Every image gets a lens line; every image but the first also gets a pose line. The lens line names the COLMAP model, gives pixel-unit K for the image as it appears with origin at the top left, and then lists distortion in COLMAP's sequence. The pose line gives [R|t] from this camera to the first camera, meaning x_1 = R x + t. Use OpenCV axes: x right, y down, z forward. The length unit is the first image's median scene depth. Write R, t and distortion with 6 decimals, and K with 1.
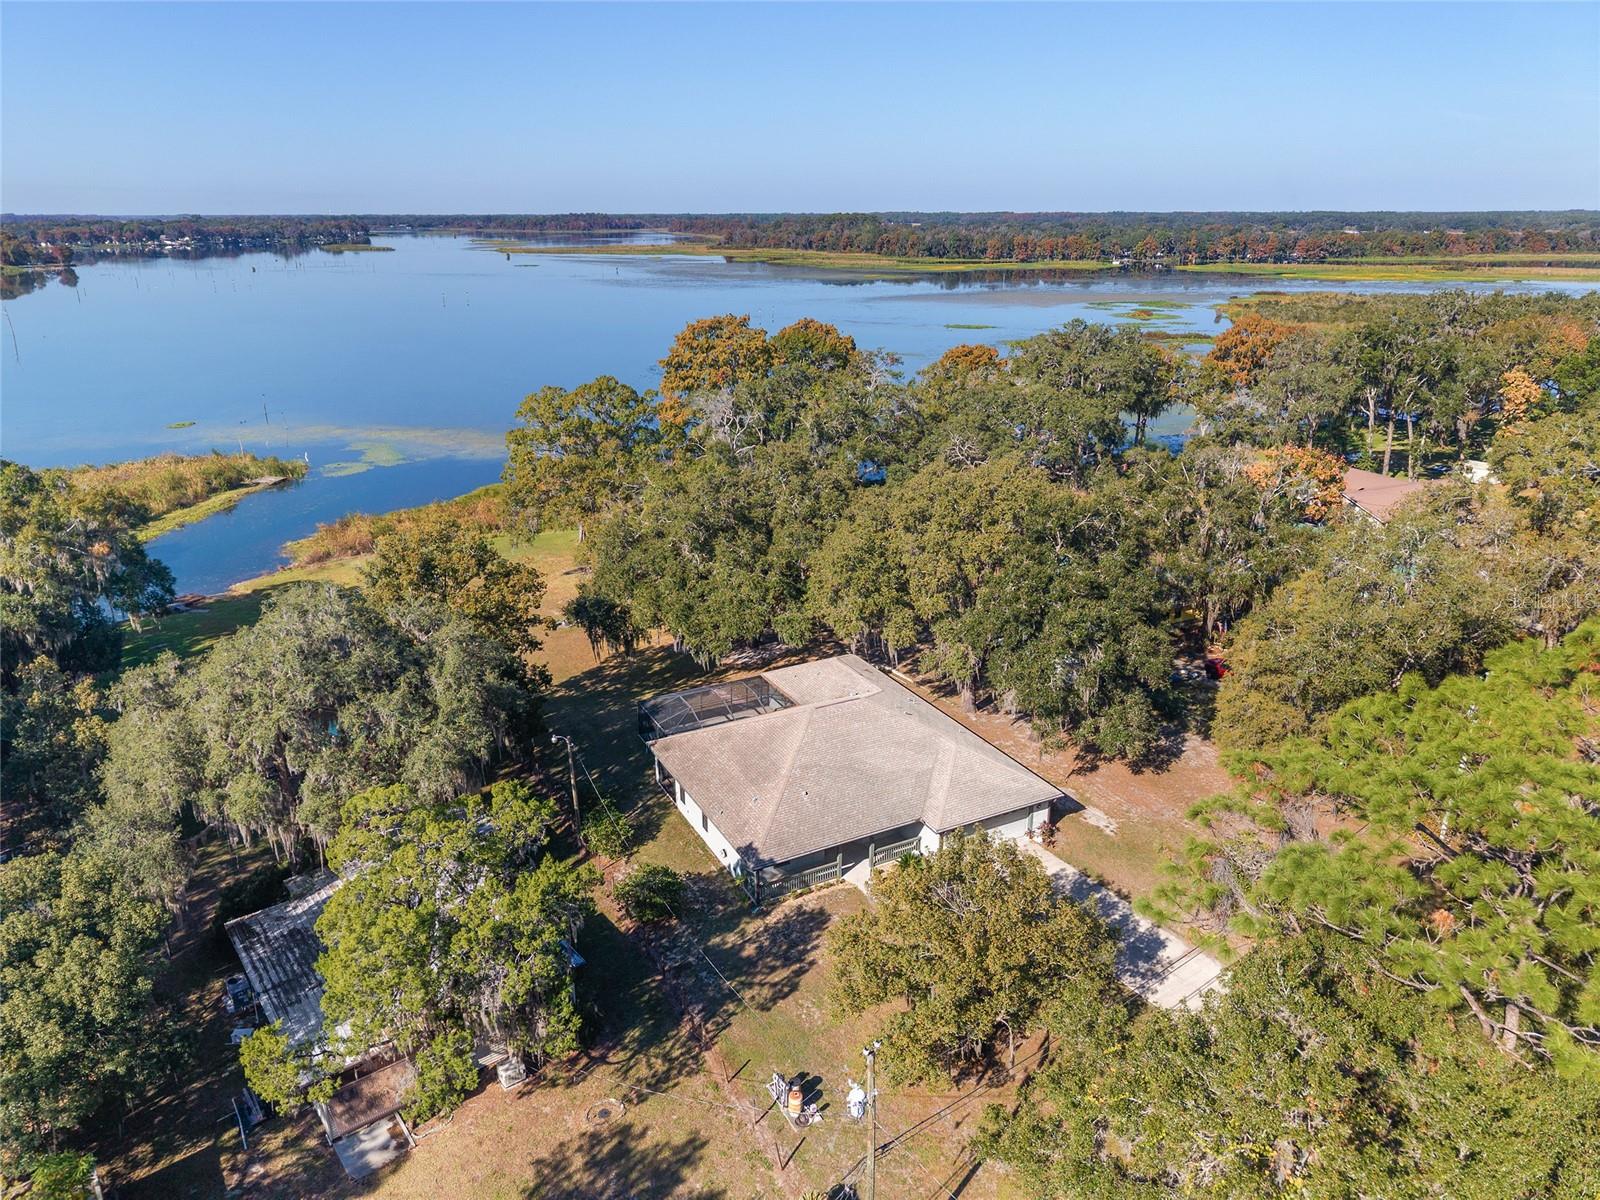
lens RADIAL K [[1072.6, 0, 800.0], [0, 1072.6, 600.0], [0, 0, 1]] dist [0.044582, -0.045360]
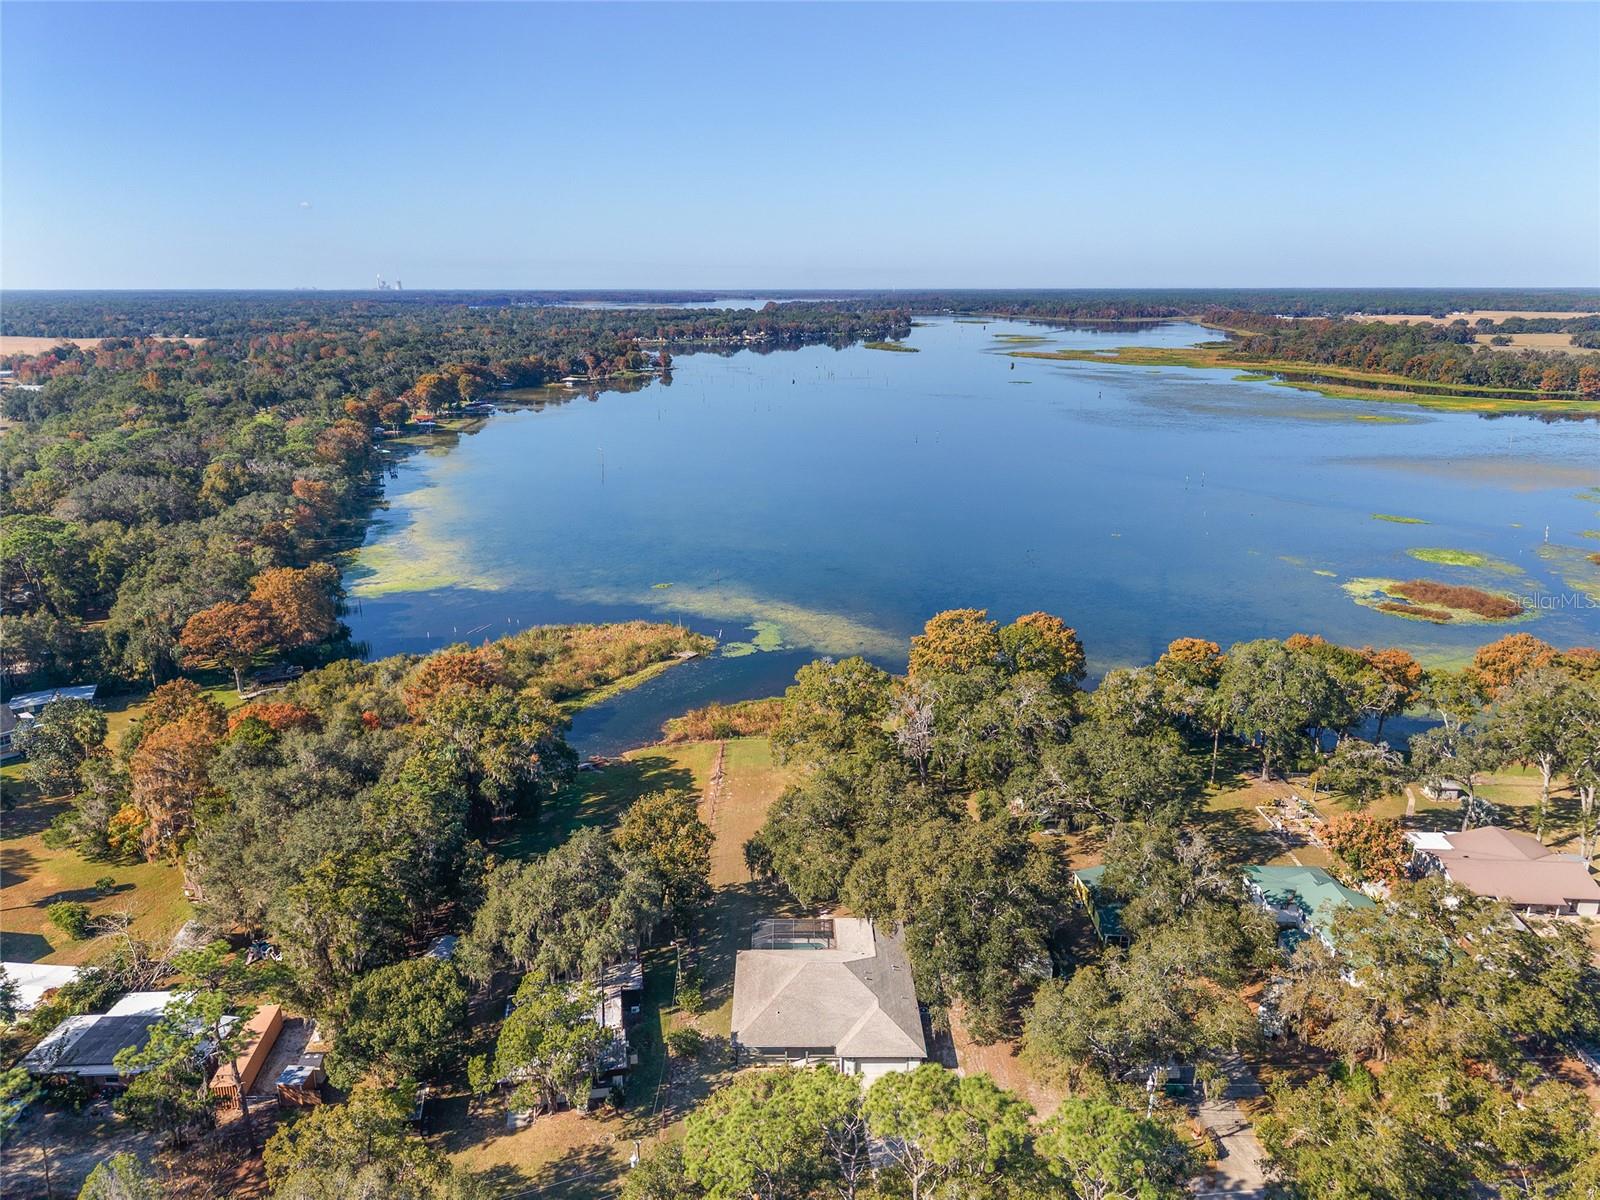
lens RADIAL K [[1081.2, 0, 791.1], [0, 1081.2, 630.3], [0, 0, 1]] dist [0.053253, -0.050856]
pose [[0.884064, 0.144616, -0.444428, 0.612336], [-0.156650, 0.987606, 0.009755, -0.391915], [0.440330, 0.060996, 0.895761, -0.556934]]
